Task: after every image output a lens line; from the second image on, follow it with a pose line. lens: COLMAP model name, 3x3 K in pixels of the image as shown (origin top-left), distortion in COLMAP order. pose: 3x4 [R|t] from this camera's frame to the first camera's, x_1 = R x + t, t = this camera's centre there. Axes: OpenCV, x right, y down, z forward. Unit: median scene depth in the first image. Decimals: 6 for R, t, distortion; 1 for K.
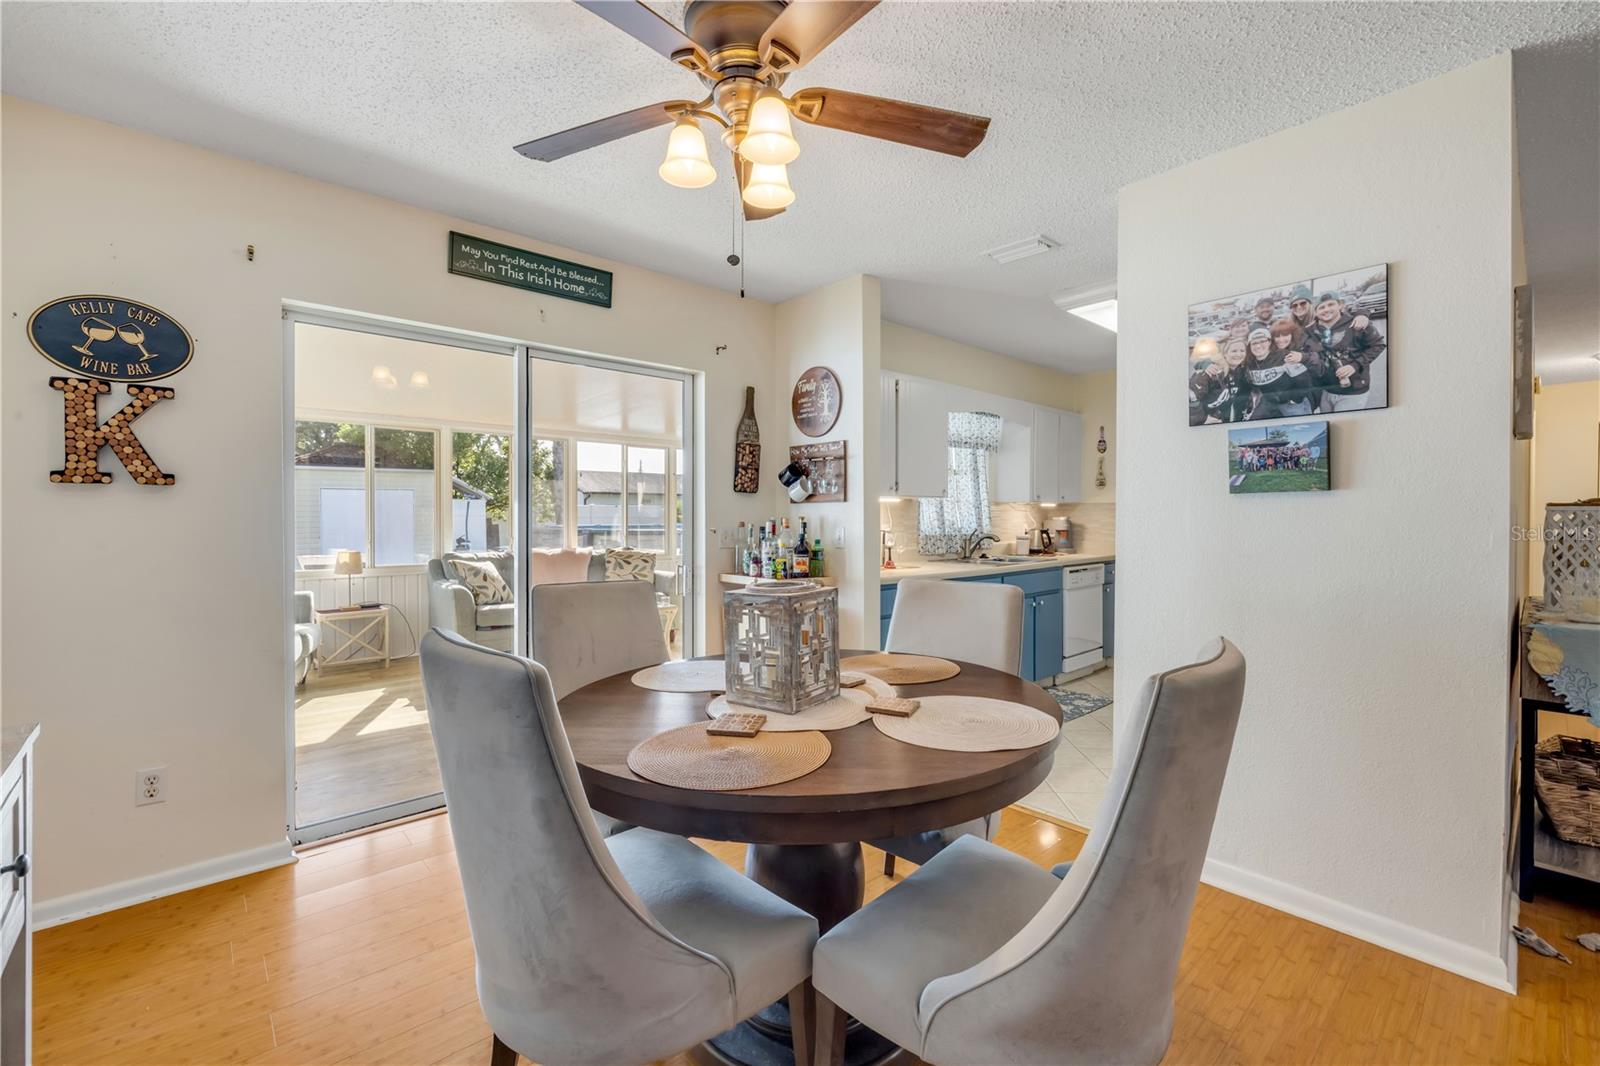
lens RADIAL K [[681.0, 0, 794.4], [0, 681.0, 522.2], [0, 0, 1]] dist [-0.000965, 0.000371]
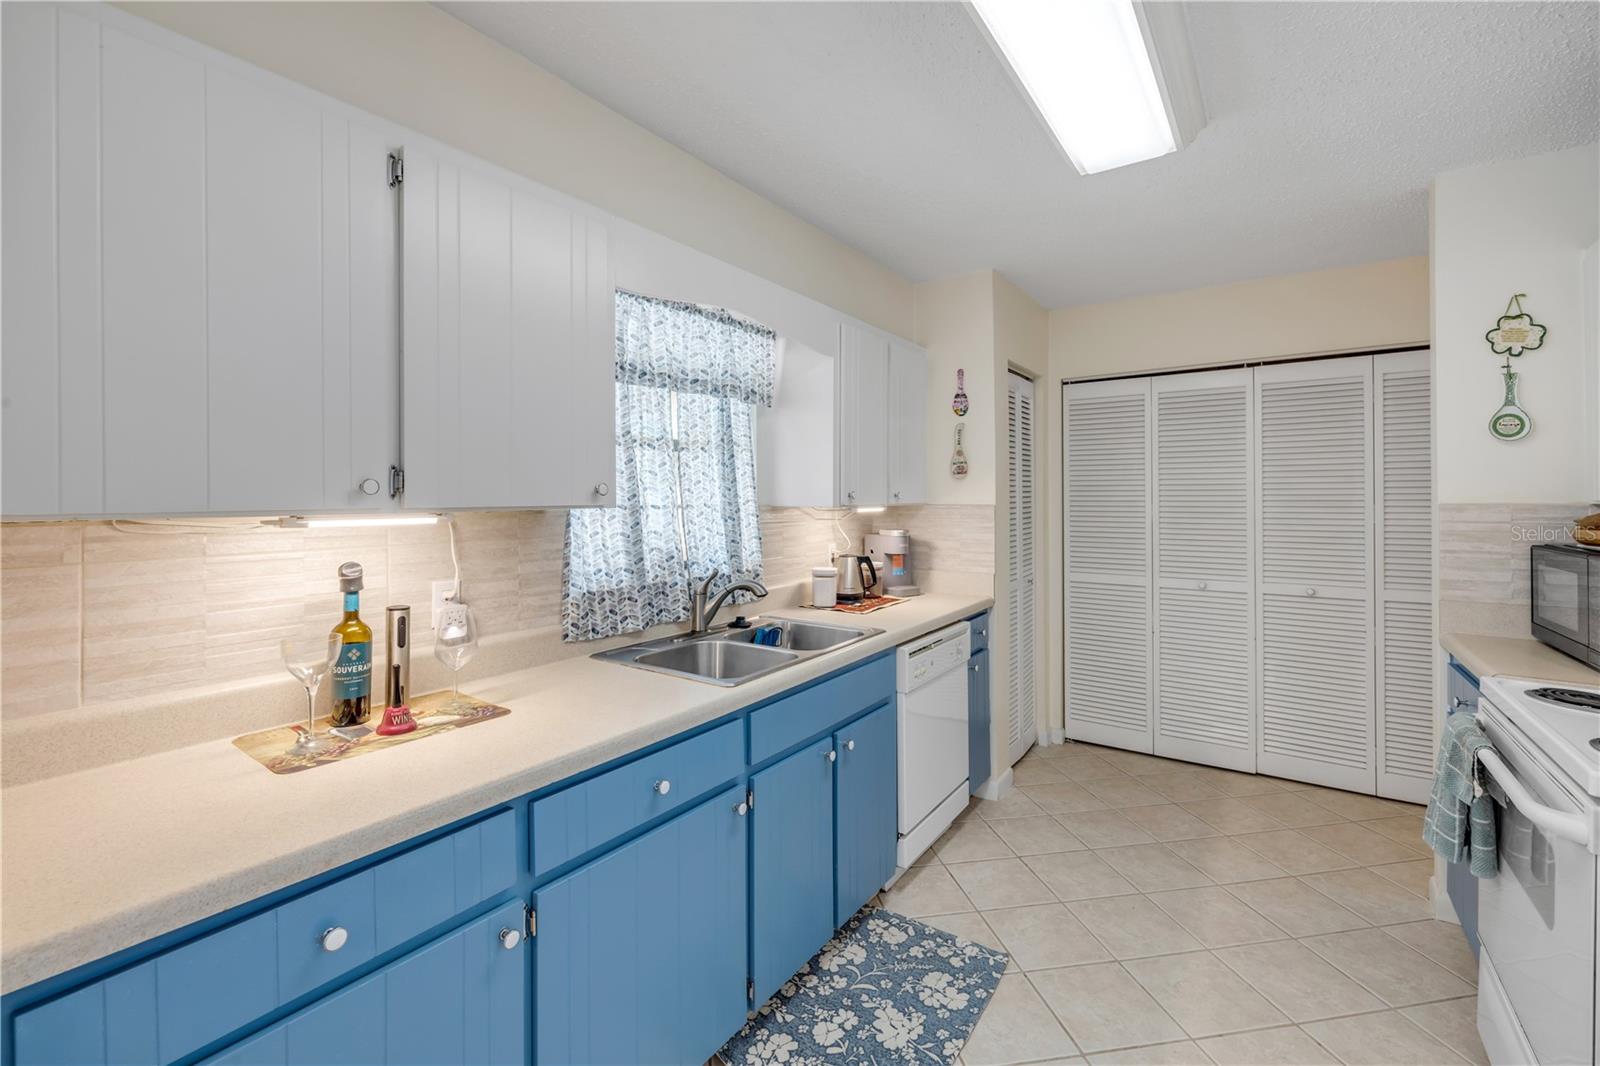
lens RADIAL K [[691.2, 0, 795.7], [0, 691.2, 496.0], [0, 0, 1]] dist [-0.001670, -0.000263]
pose [[0.974889, -0.004299, 0.222652, 0.318384], [0.006864, 0.999919, -0.010748, -0.050402], [-0.222588, 0.012006, 0.974839, 0.790558]]
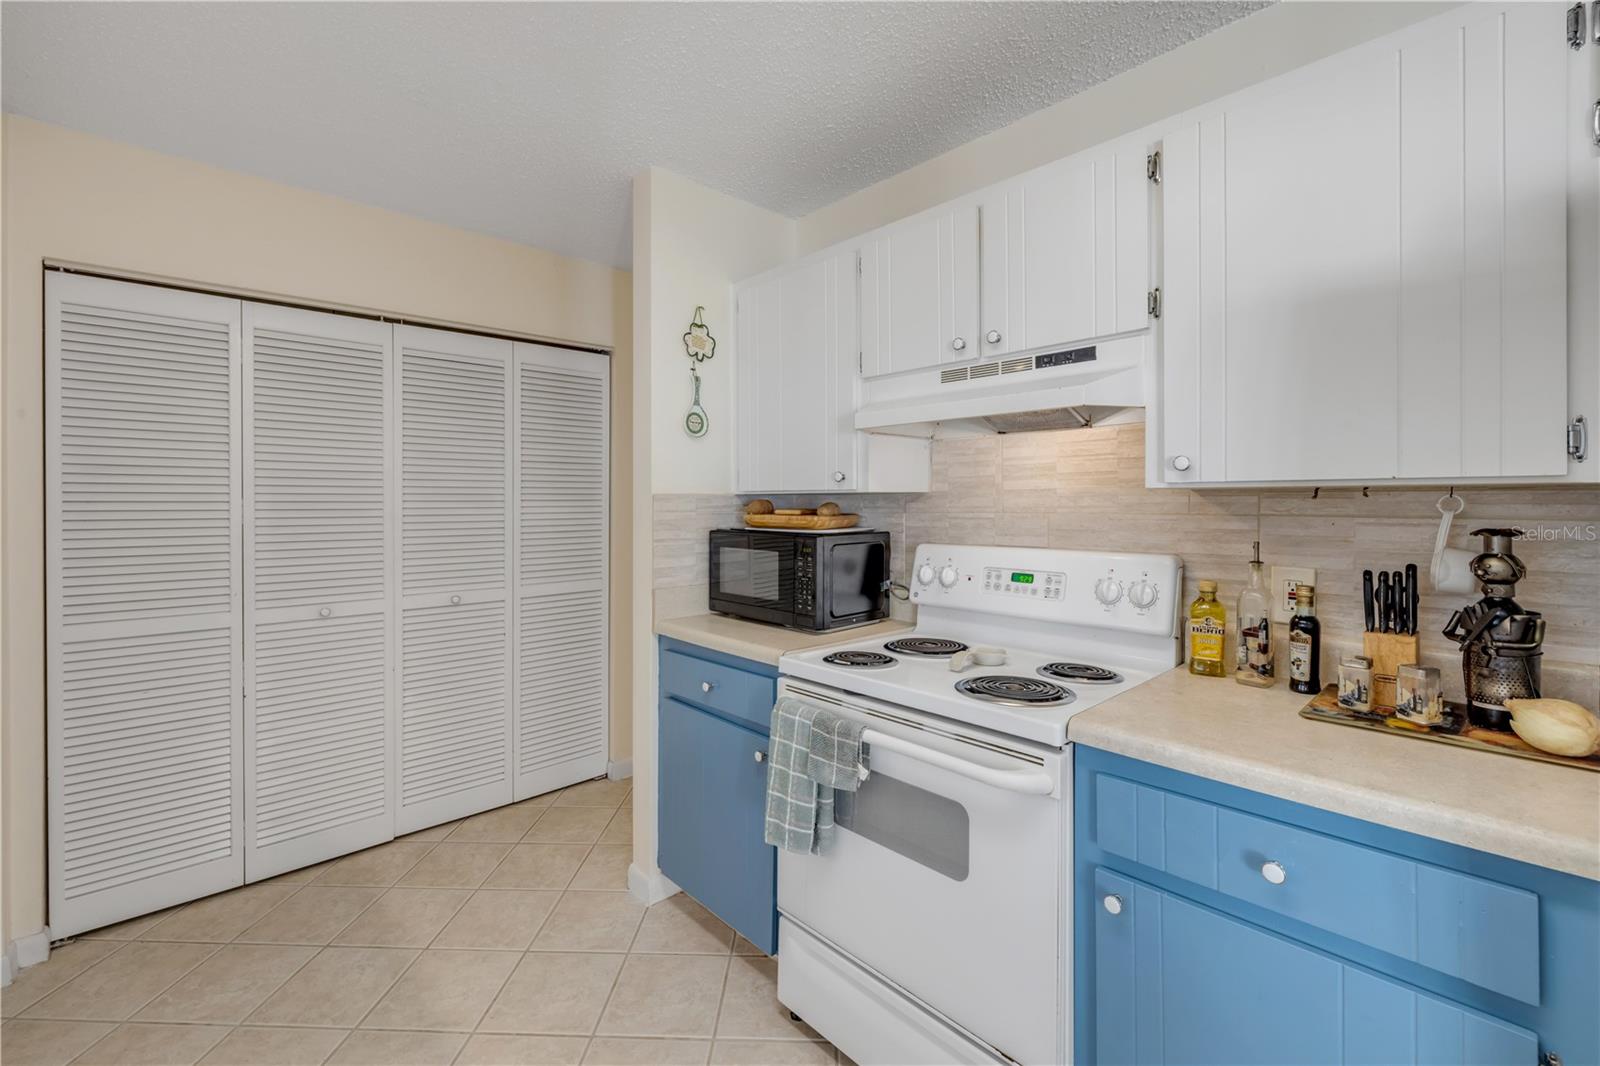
lens RADIAL K [[677.6, 0, 795.0], [0, 677.6, 505.0], [0, 0, 1]] dist [0.000684, 0.000253]
pose [[-0.013343, -0.008761, 0.999873, 0.410957], [0.008939, 0.999921, 0.008881, -0.039721], [-0.999871, 0.009056, -0.013263, 1.173234]]
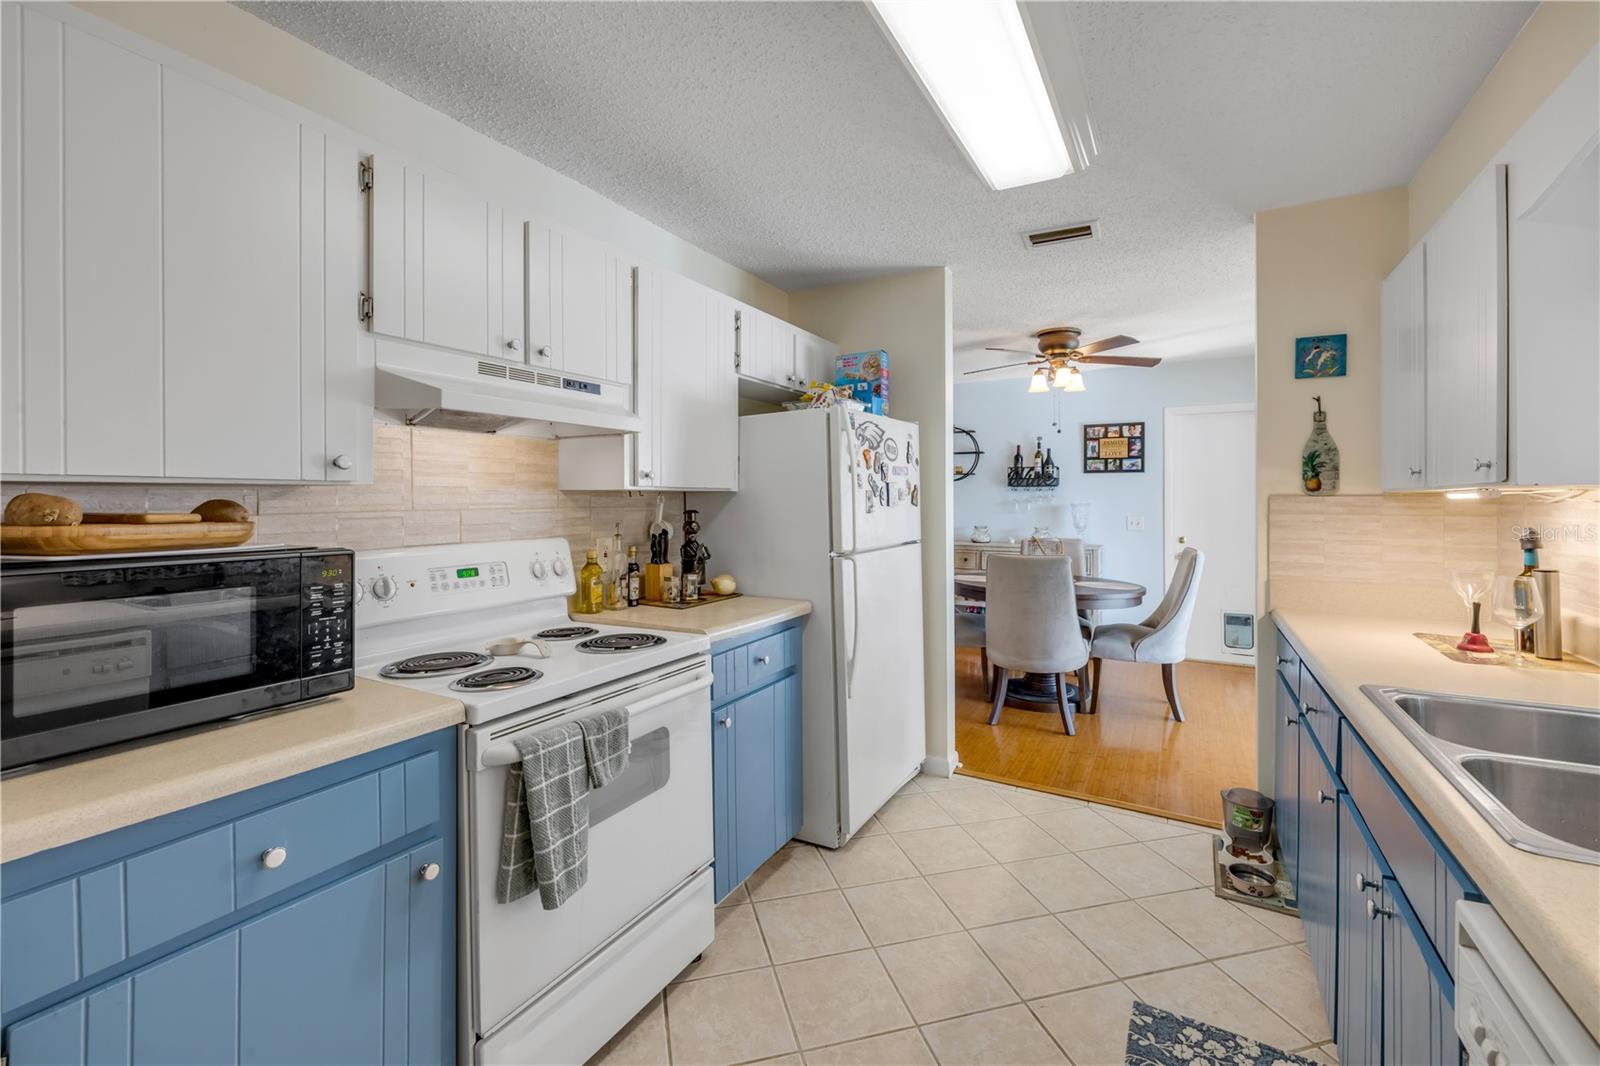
lens RADIAL K [[677.6, 0, 795.0], [0, 677.6, 505.0], [0, 0, 1]] dist [0.000684, 0.000253]
pose [[-0.950397, 0.001827, -0.311035, 0.876949], [-0.003190, 0.999873, 0.015620, -0.040306], [0.311024, 0.015838, -0.950270, 1.605091]]
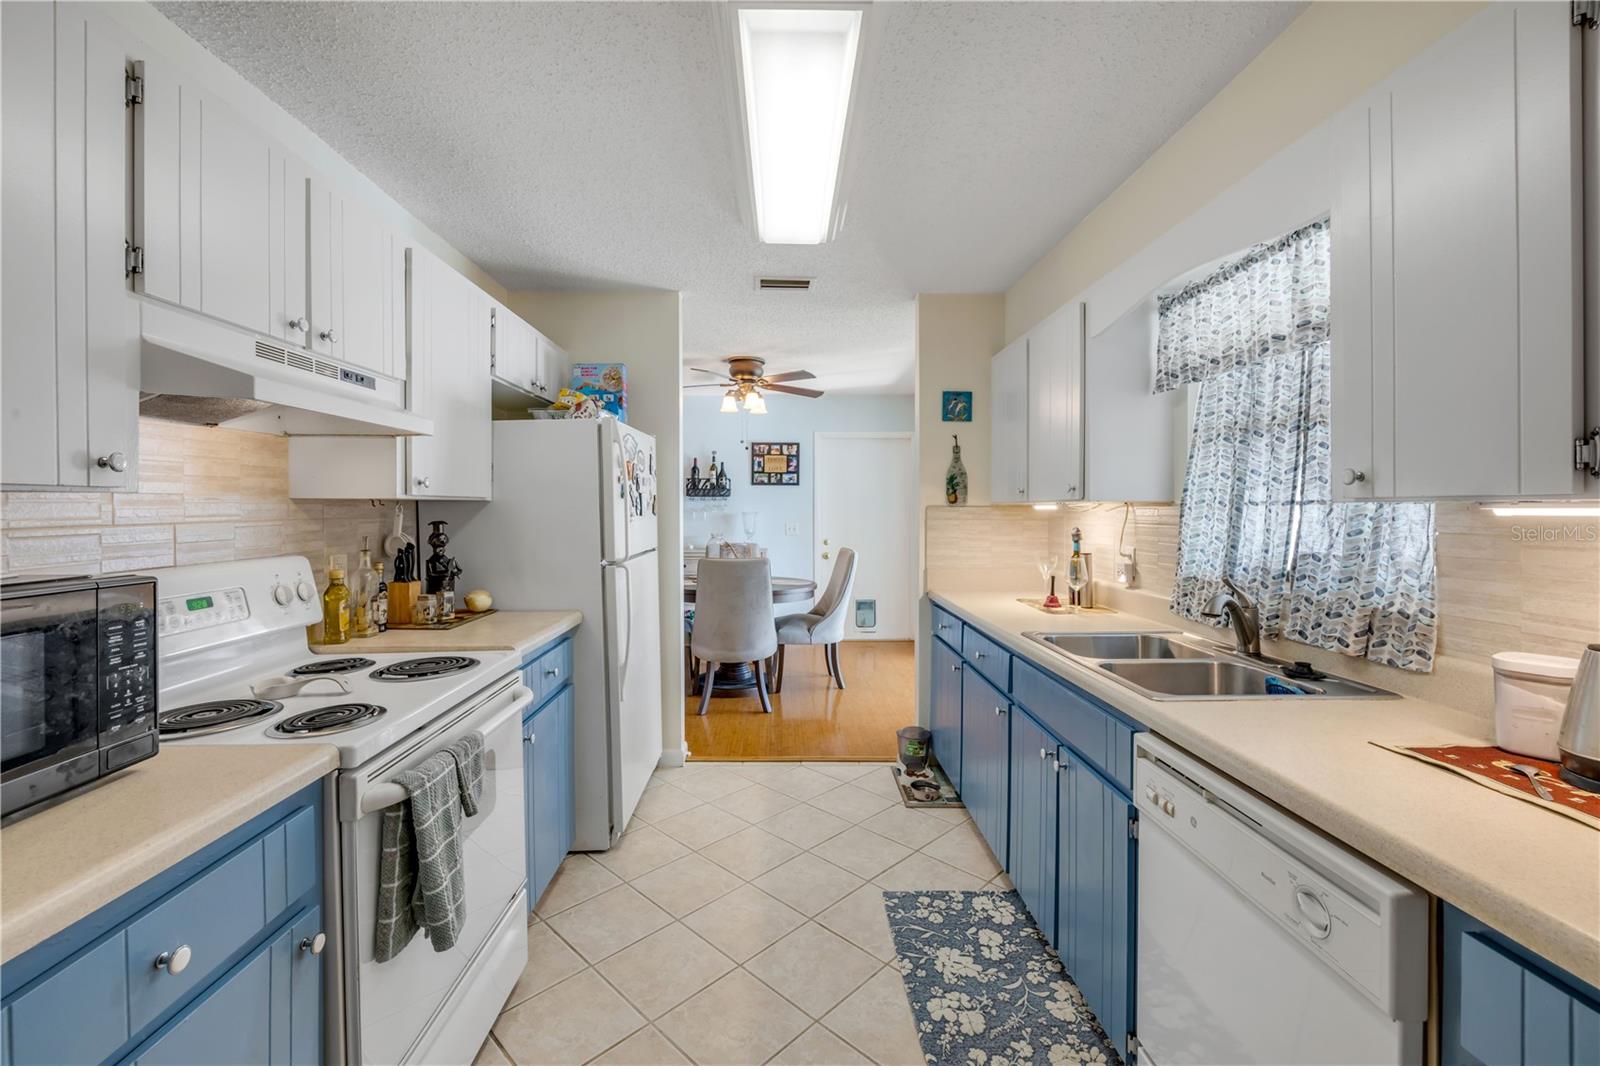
lens RADIAL K [[681.0, 0, 794.4], [0, 681.0, 522.2], [0, 0, 1]] dist [-0.000965, 0.000371]
pose [[-0.655030, 0.014535, -0.755463, 1.042816], [-0.007732, 0.999634, 0.025937, -0.042014], [0.755563, 0.022831, -0.654678, 1.570093]]
